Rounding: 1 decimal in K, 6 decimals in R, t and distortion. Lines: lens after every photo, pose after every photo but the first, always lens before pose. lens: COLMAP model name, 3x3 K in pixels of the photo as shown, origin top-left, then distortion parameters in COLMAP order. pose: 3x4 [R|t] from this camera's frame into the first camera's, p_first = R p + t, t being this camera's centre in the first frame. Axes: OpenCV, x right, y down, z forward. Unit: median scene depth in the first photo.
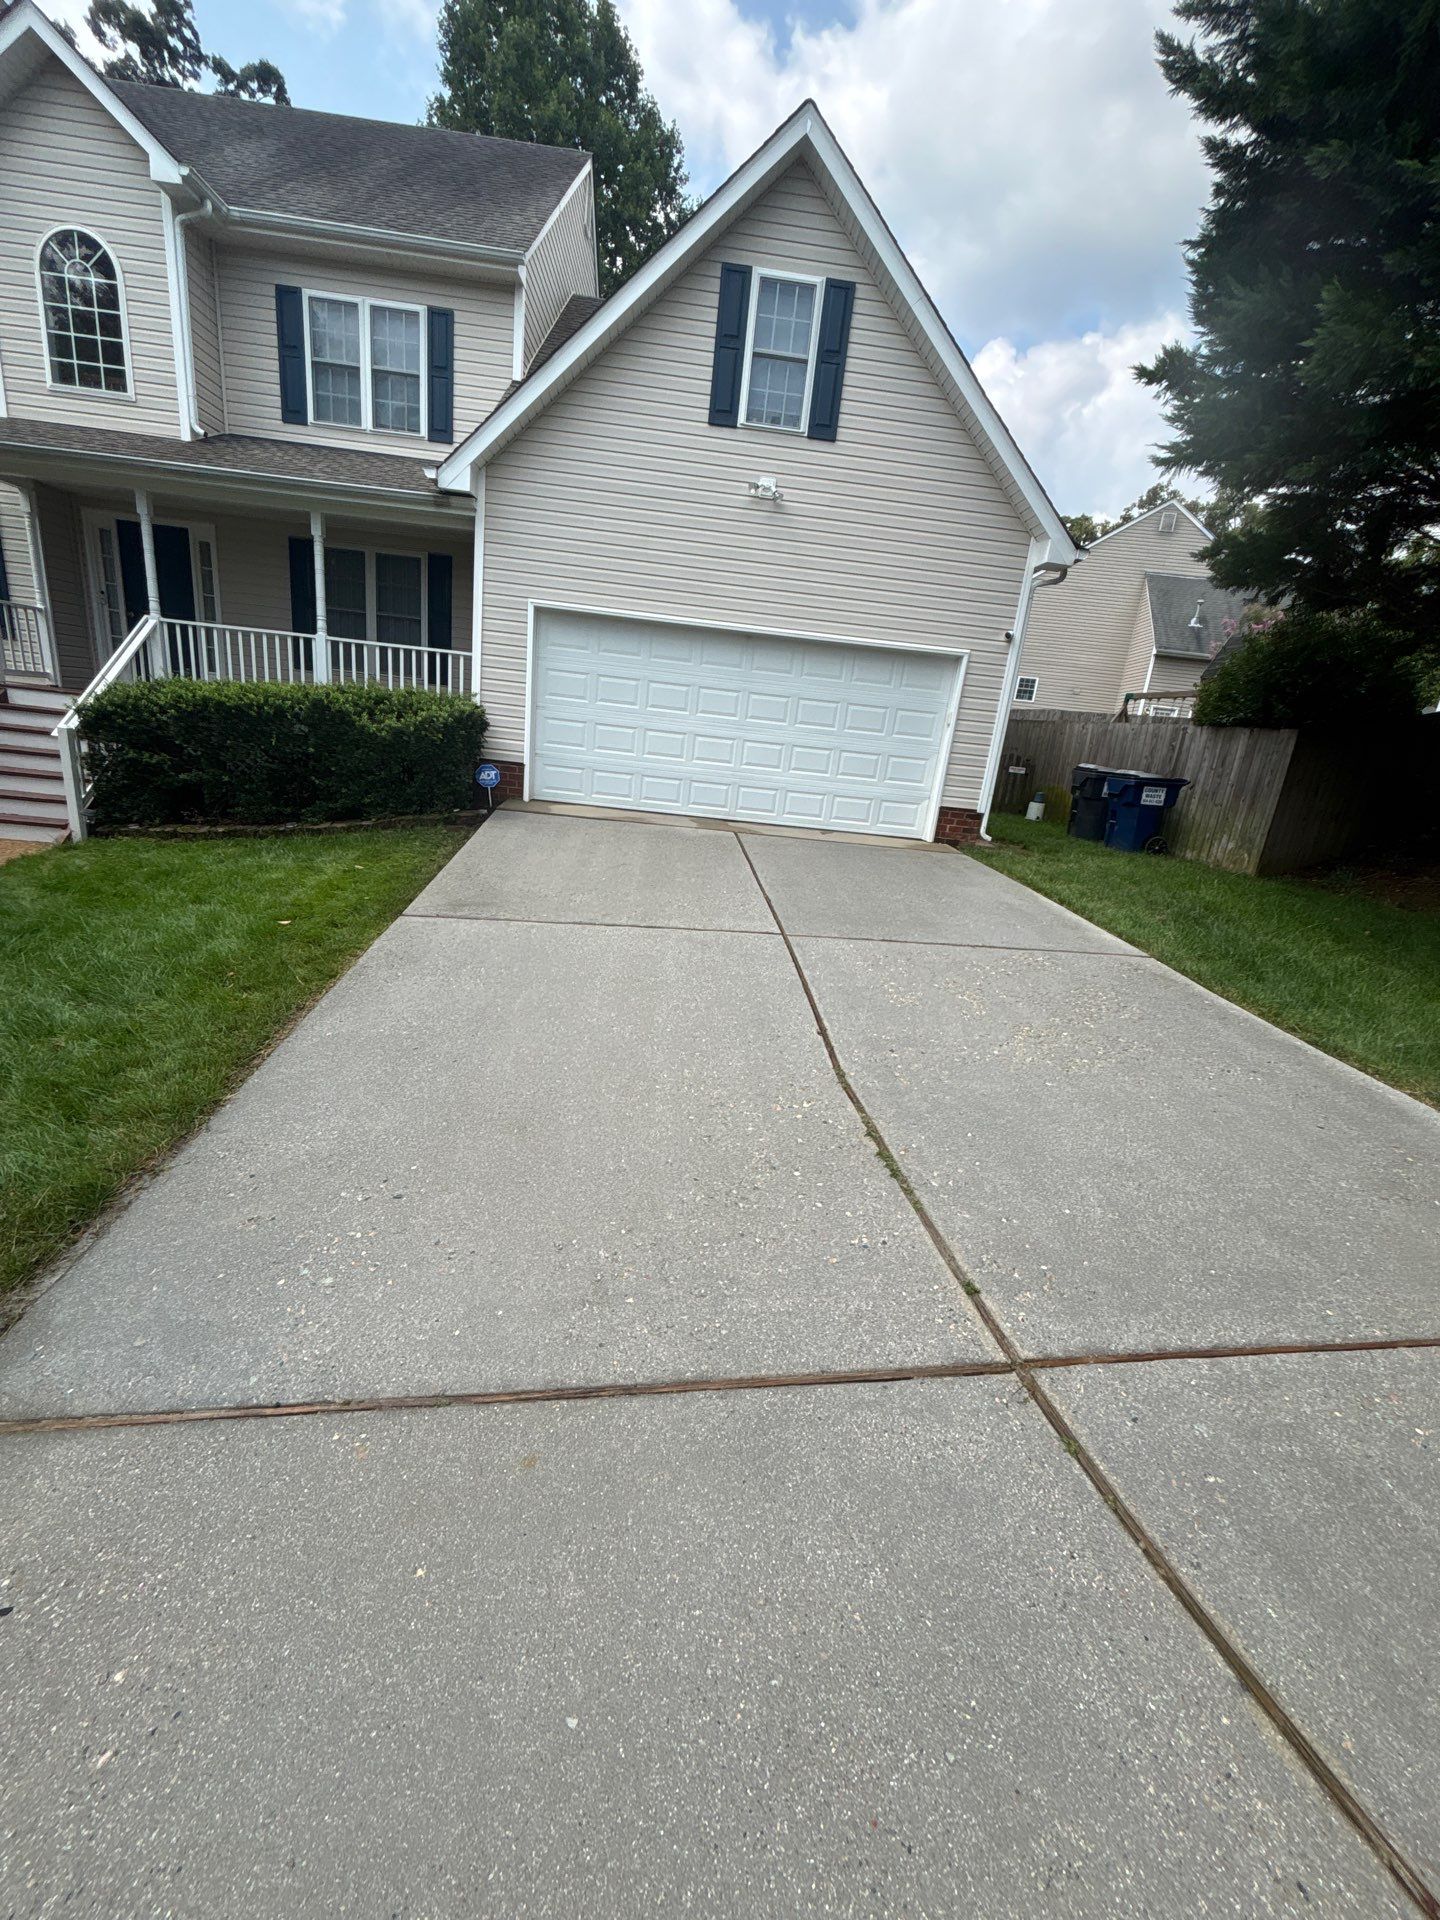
lens RADIAL K [[771.5, 0, 714.7], [0, 771.5, 961.8], [0, 0, 1]] dist [-0.000220, 0.002023]
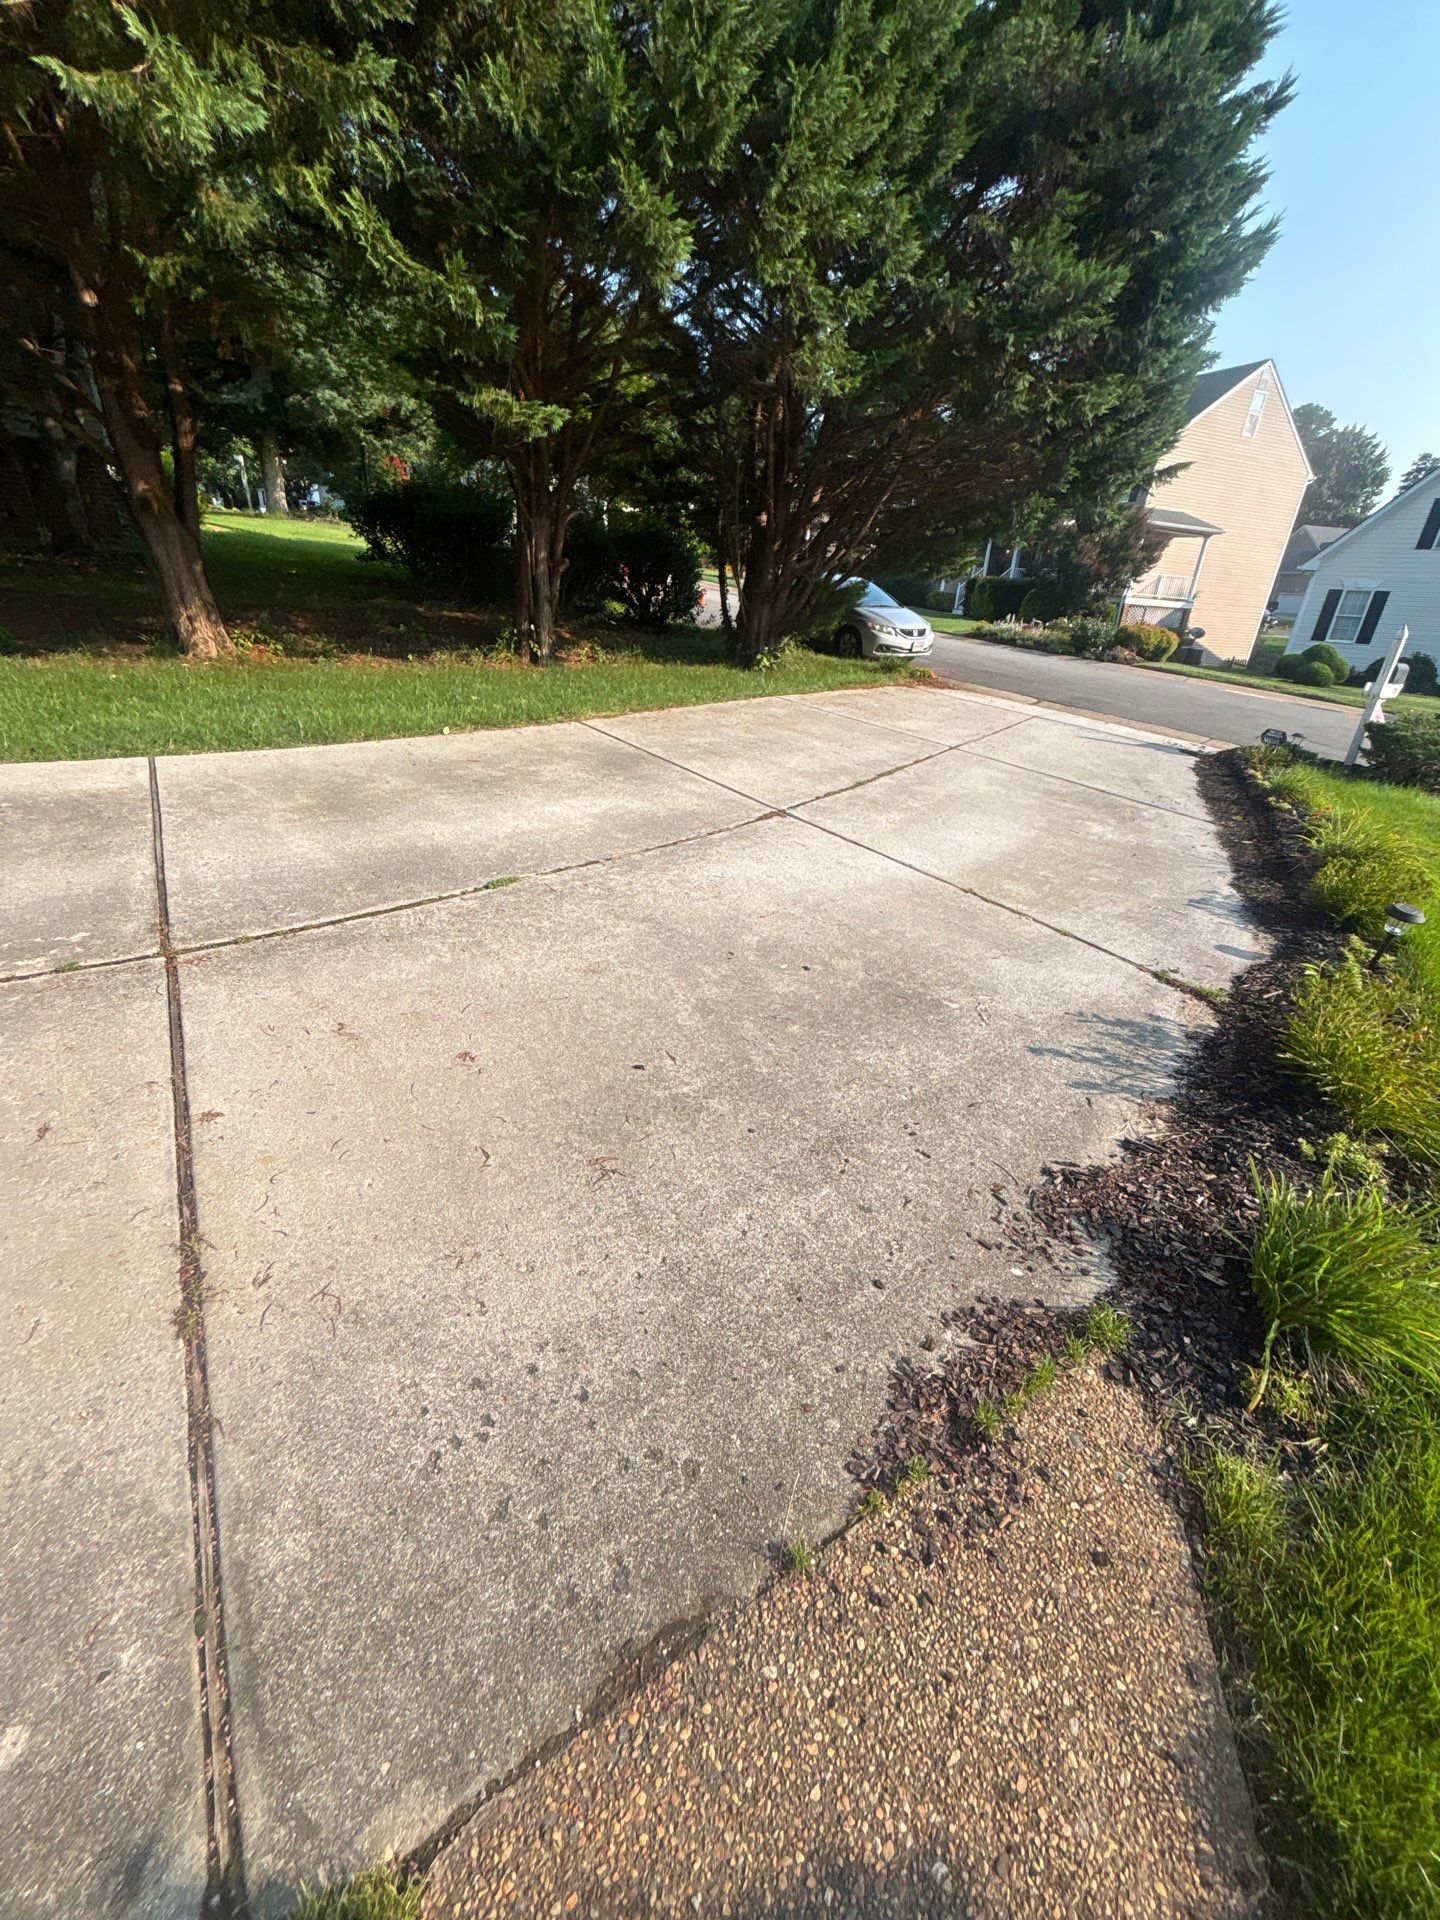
lens RADIAL K [[771.5, 0, 724.2], [0, 771.5, 951.2], [0, 0, 1]] dist [-0.000220, 0.002023]
pose [[-0.453742, -0.494149, 0.741576, -0.233644], [0.155651, 0.775432, 0.611947, -0.037488], [-0.877434, 0.393093, -0.274931, 0.109137]]
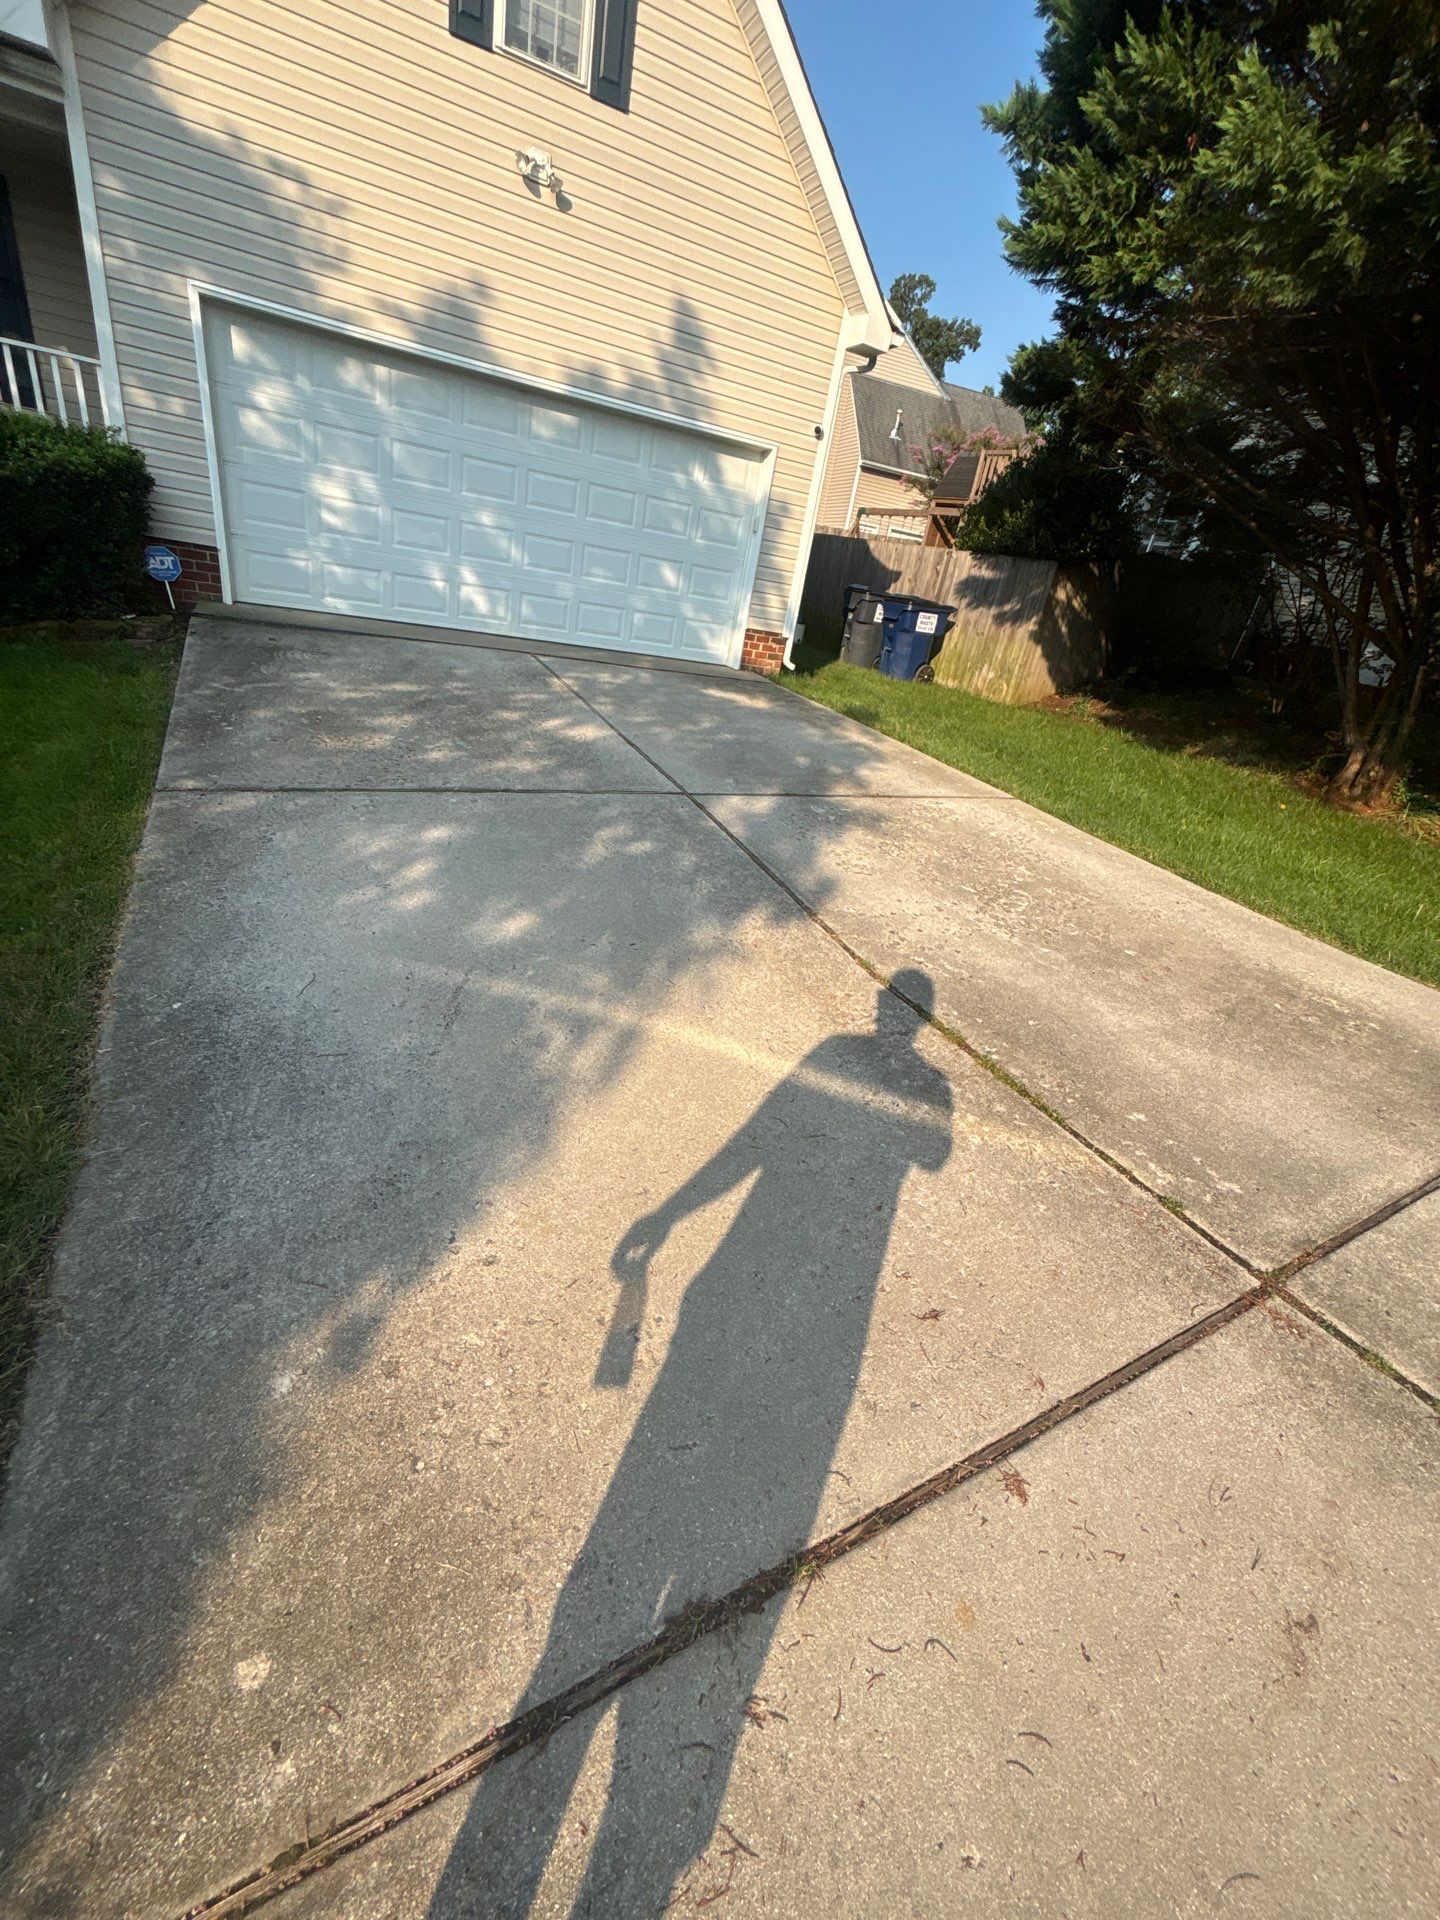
lens RADIAL K [[771.5, 0, 724.3], [0, 771.5, 960.1], [0, 0, 1]] dist [-0.000220, 0.002023]
pose [[0.925269, -0.124159, 0.358415, -0.119233], [0.041702, 0.972481, 0.229221, -0.029196], [-0.377011, -0.197144, 0.904984, 0.098125]]
